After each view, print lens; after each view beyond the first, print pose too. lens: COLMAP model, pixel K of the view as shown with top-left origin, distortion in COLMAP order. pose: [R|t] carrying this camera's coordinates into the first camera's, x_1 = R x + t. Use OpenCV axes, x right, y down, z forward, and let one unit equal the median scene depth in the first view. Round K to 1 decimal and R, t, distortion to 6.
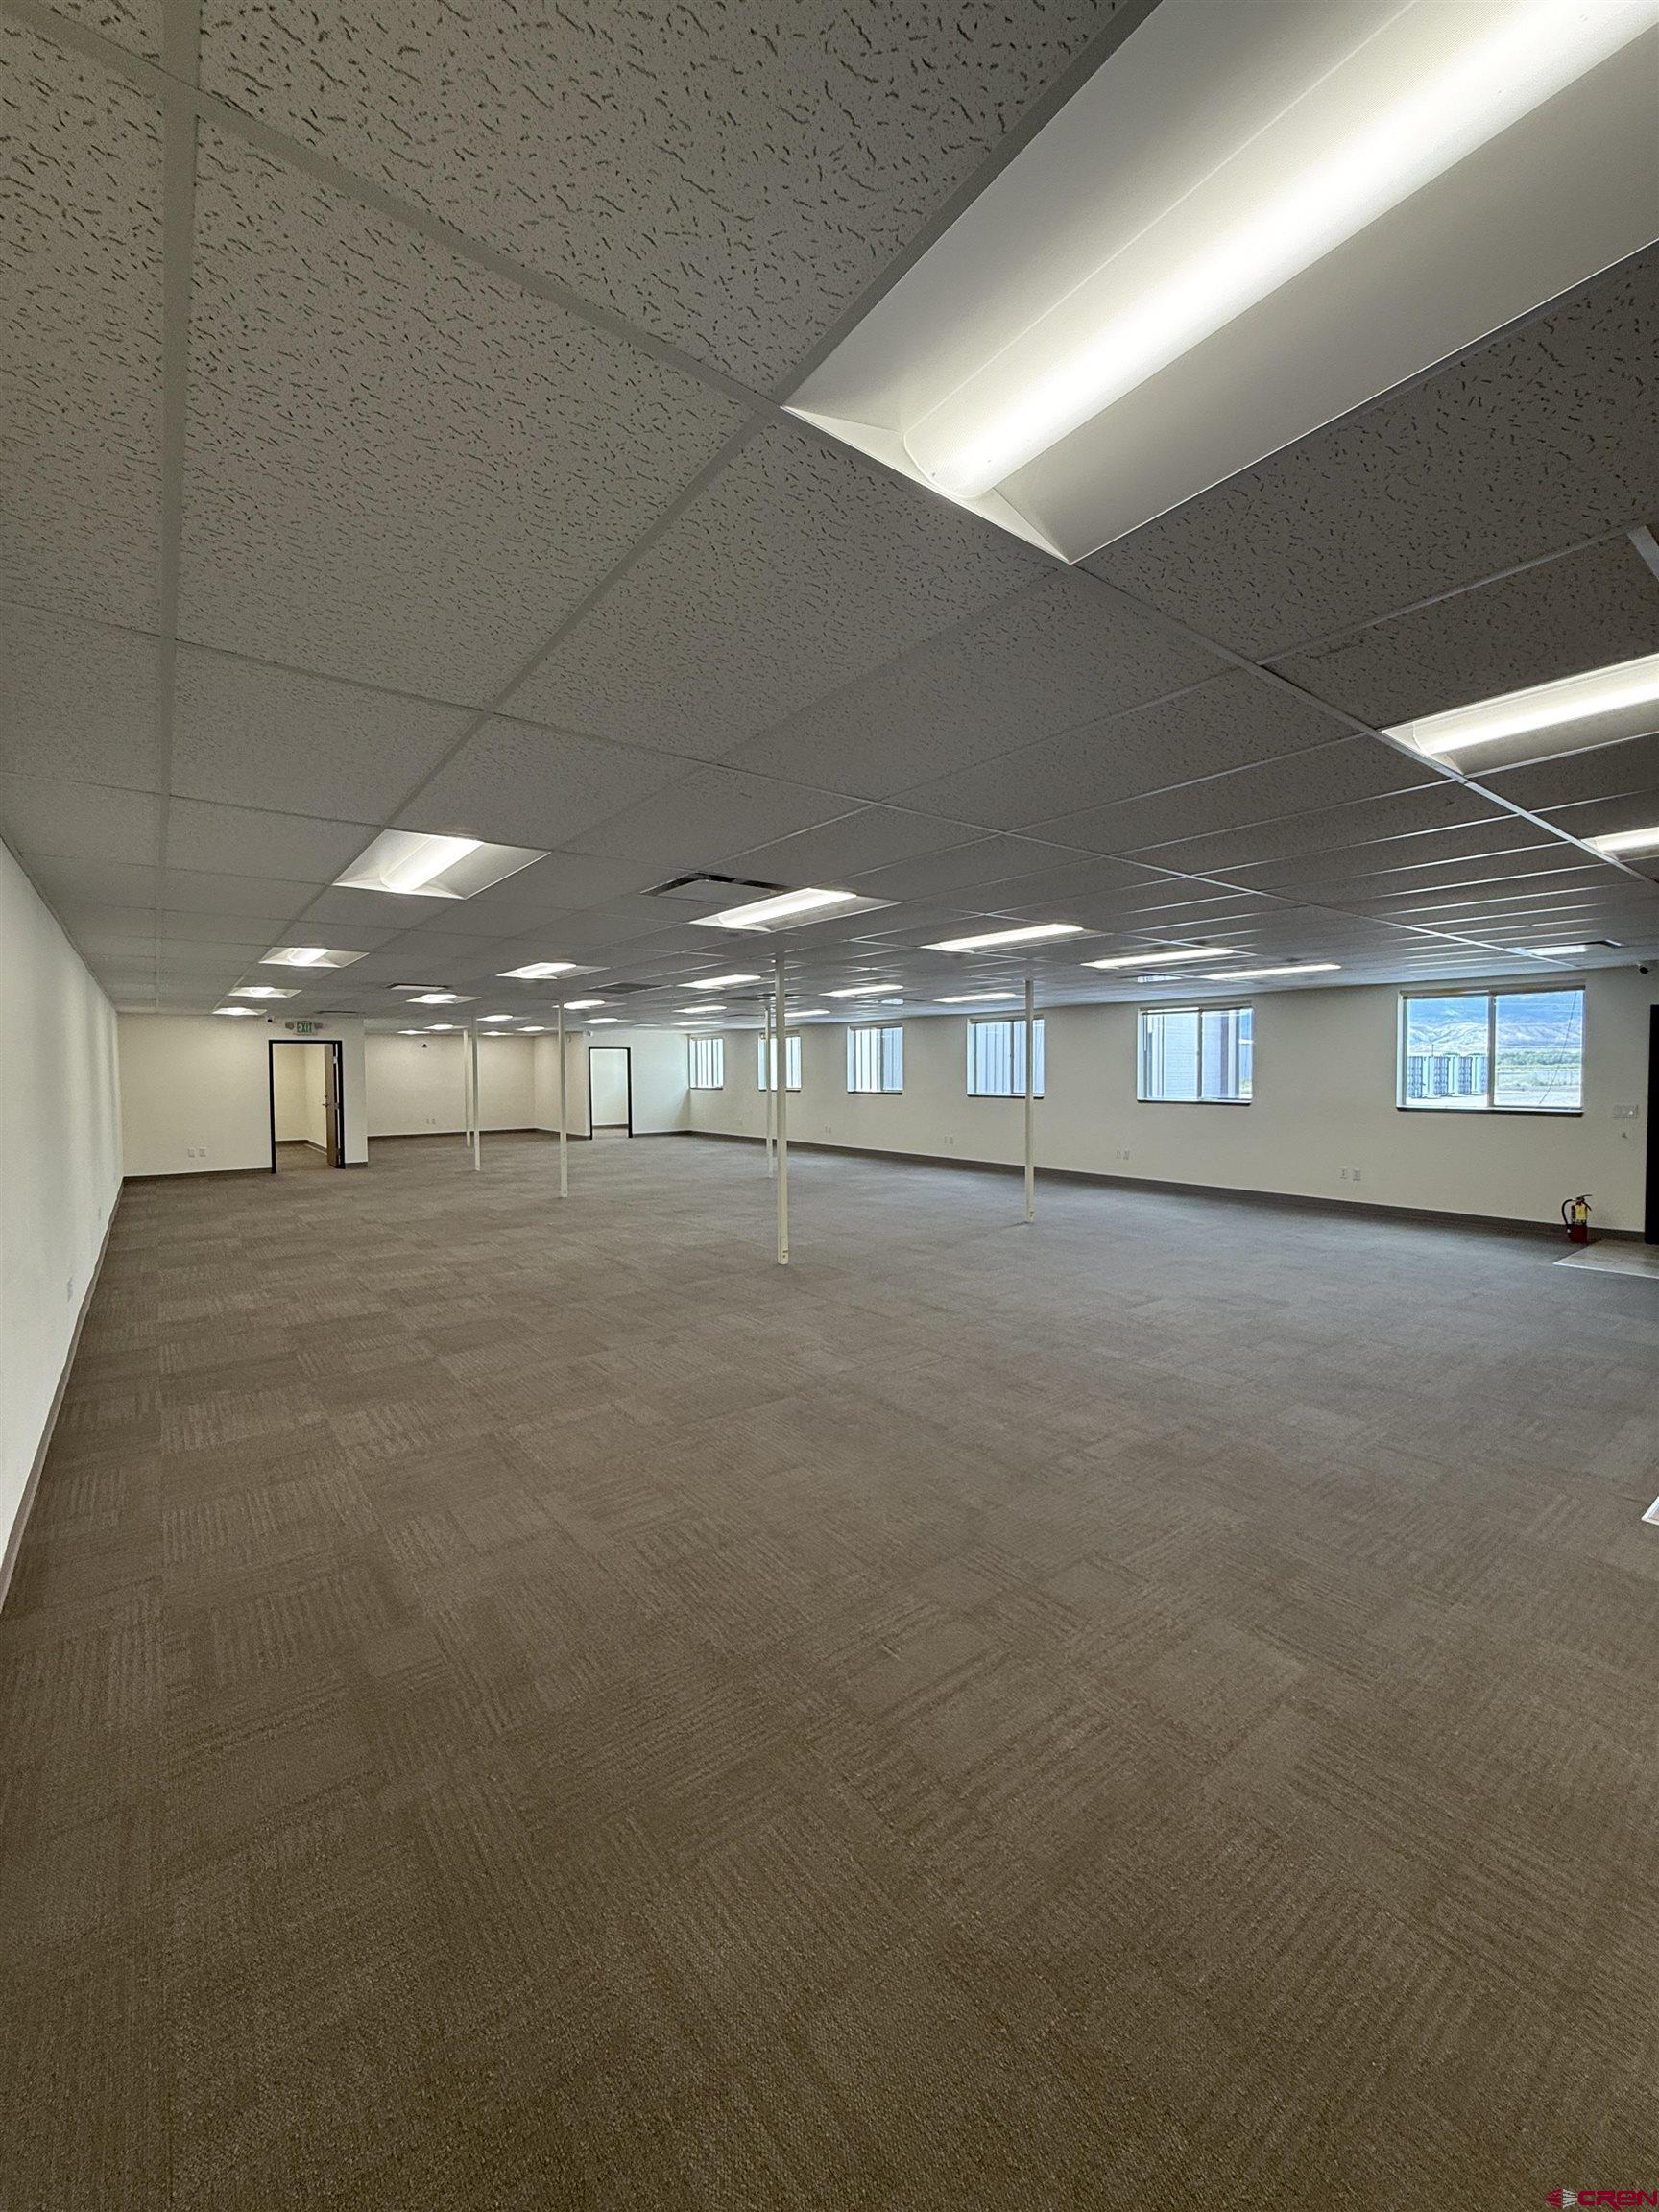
lens RADIAL K [[881.6, 0, 829.2], [0, 881.6, 1106.0], [0, 0, 1]] dist [0.000016, -0.000072]
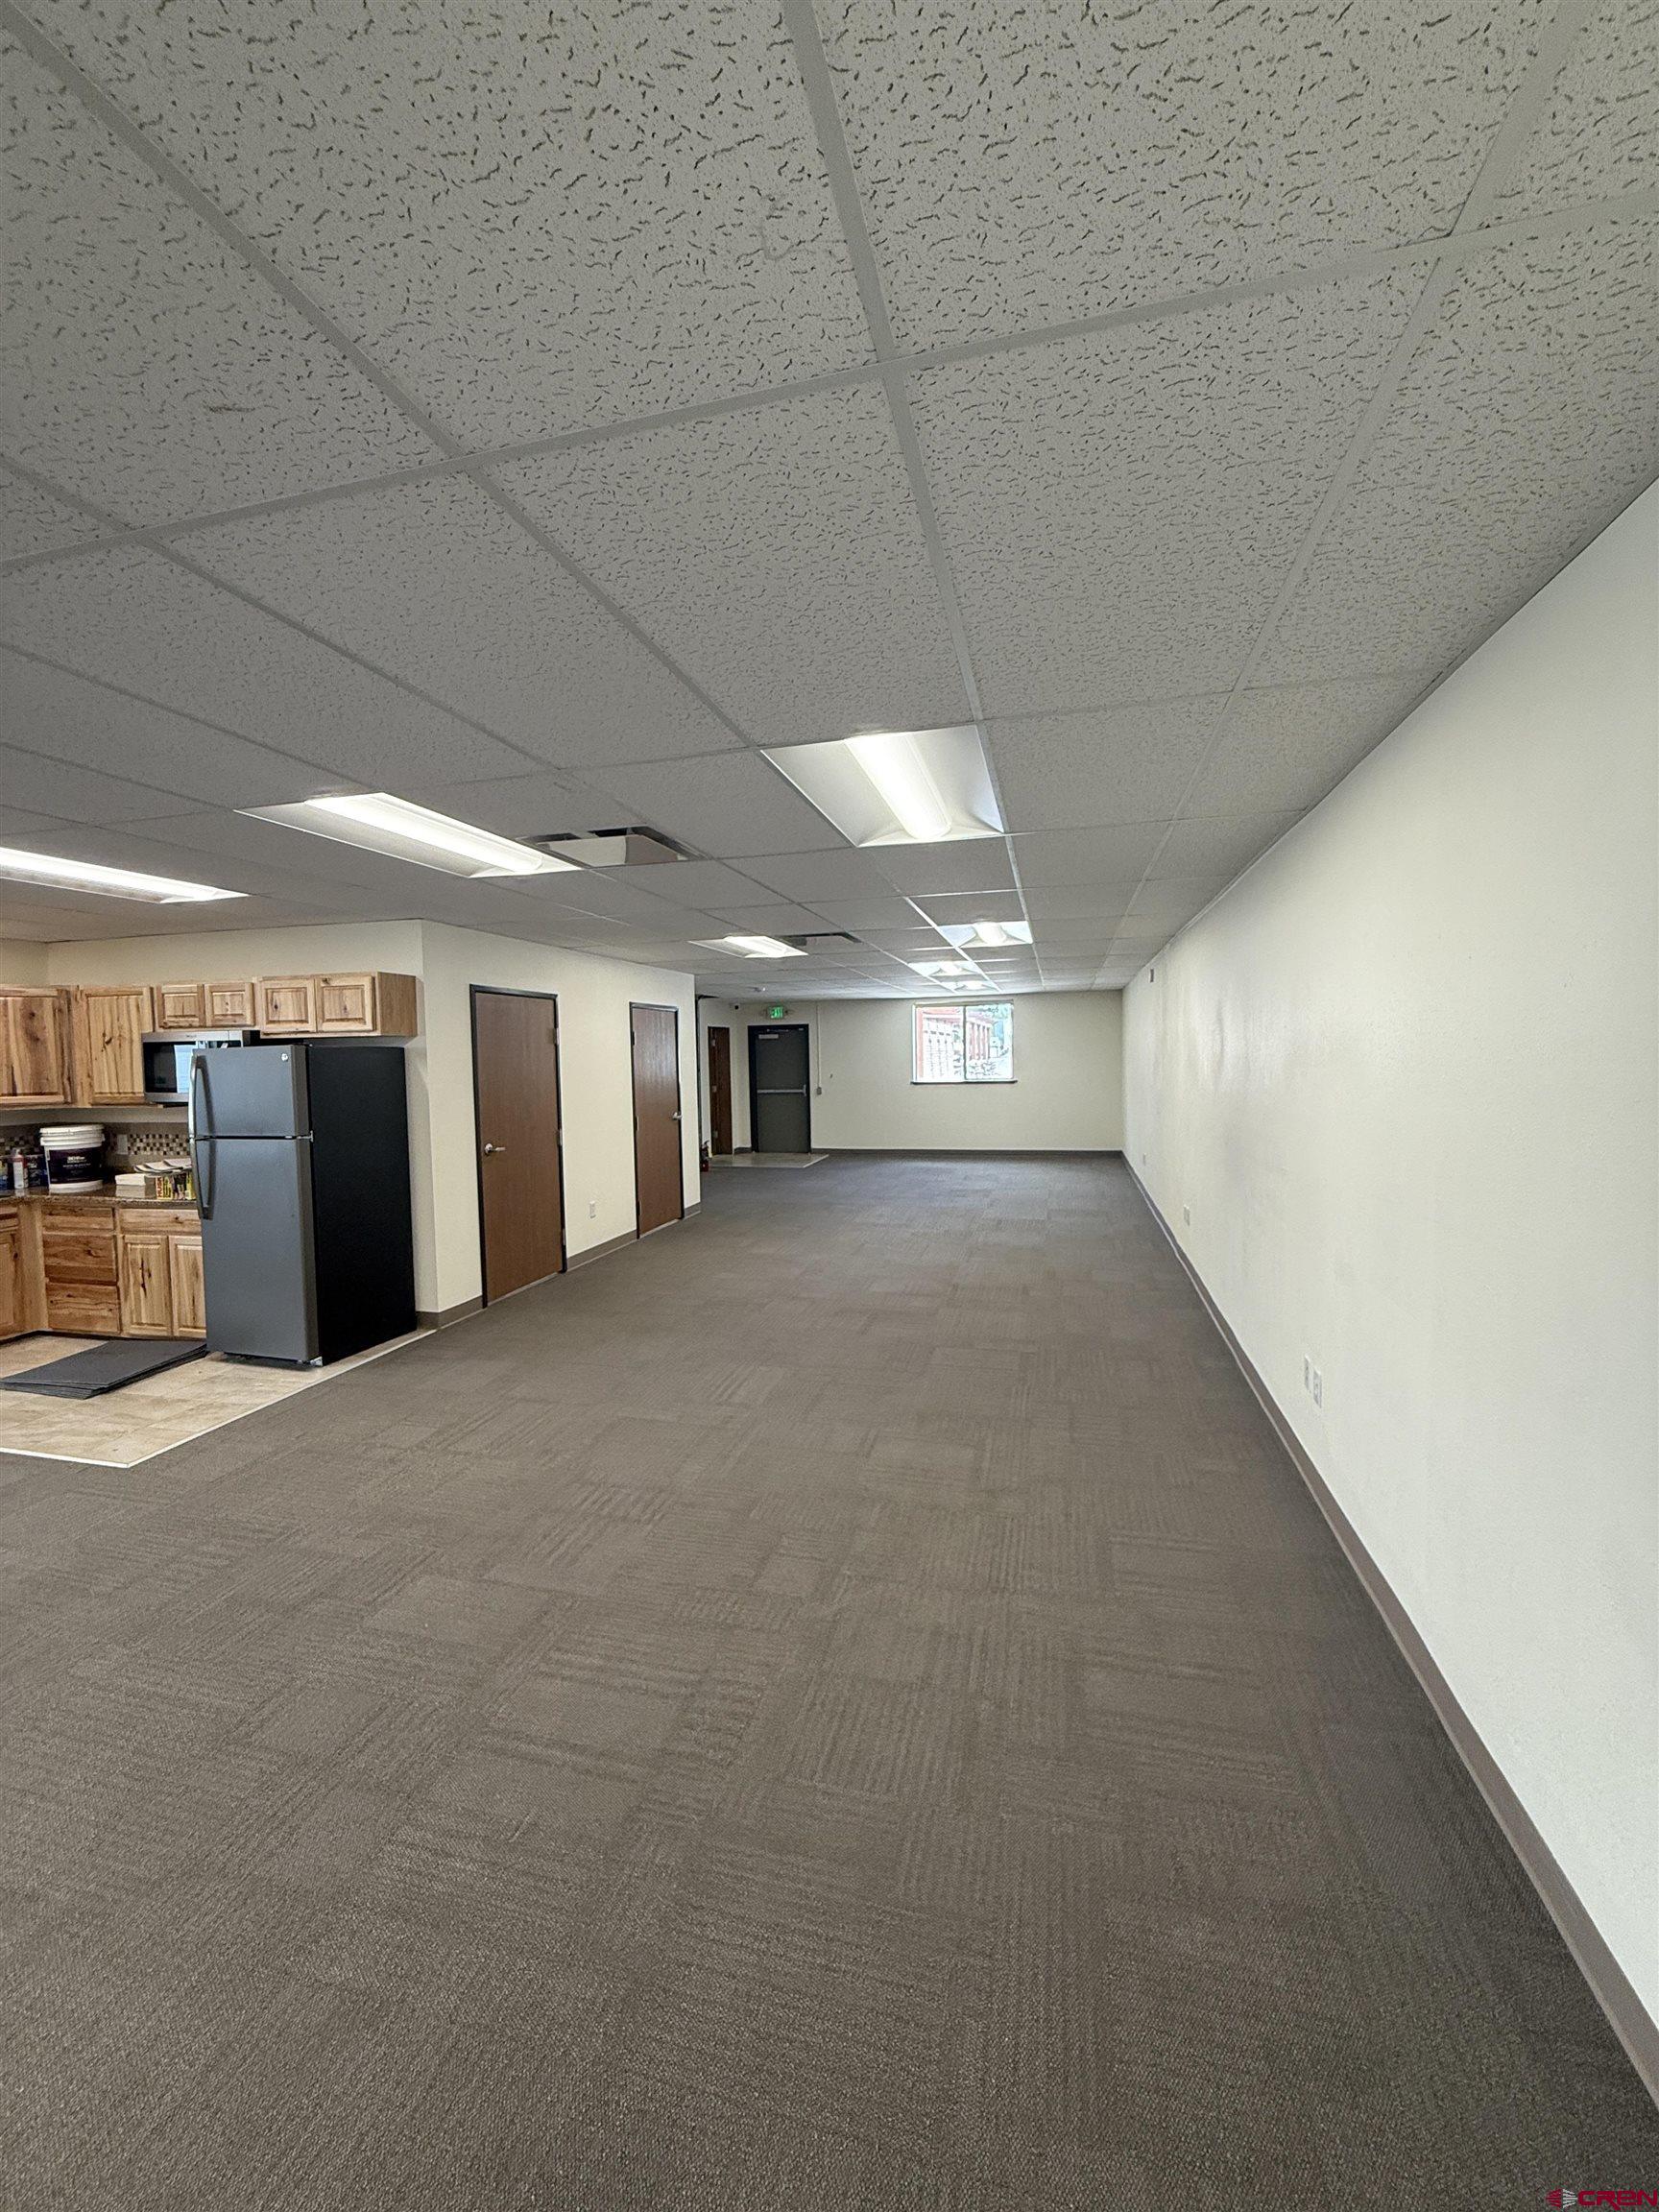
lens RADIAL K [[881.6, 0, 837.2], [0, 881.6, 1106.8], [0, 0, 1]] dist [0.000016, -0.000072]
pose [[-0.621551, -0.027561, 0.782888, -0.658250], [0.055665, 0.995301, 0.079233, -0.045283], [-0.781393, 0.092827, -0.617096, 1.159620]]
